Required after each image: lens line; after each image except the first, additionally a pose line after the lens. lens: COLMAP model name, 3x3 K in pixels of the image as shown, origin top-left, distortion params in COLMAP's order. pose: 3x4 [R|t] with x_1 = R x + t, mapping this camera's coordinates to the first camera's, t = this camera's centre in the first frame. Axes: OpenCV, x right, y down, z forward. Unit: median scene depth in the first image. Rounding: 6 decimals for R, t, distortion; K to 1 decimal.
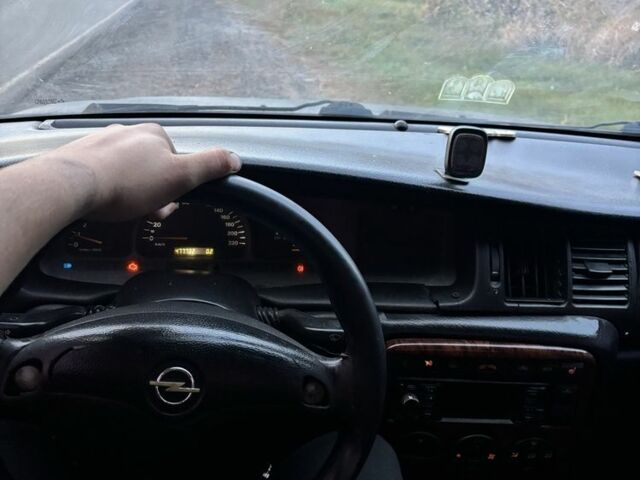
lens RADIAL K [[757.4, 0, 320.0], [0, 757.4, 240.0], [0, 0, 1]] dist [0.148456, -0.699199]
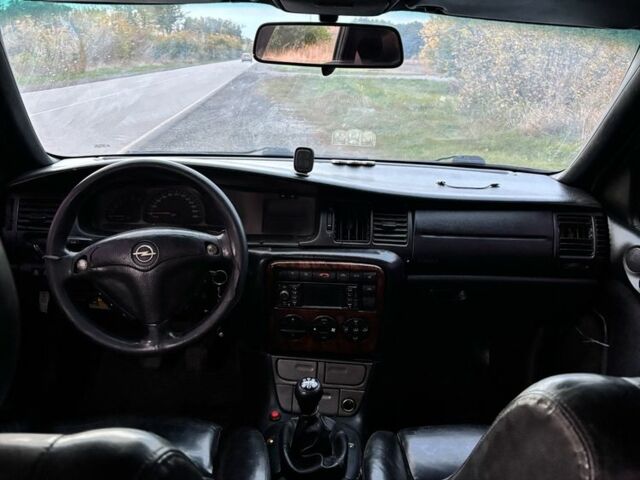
lens RADIAL K [[757.4, 0, 320.0], [0, 757.4, 240.0], [0, 0, 1]] dist [0.148456, -0.699199]
pose [[0.995457, -0.016069, -0.093843, 0.371595], [0.004521, 0.992520, -0.122000, 0.297001], [0.095102, 0.121022, 0.988084, -0.815844]]
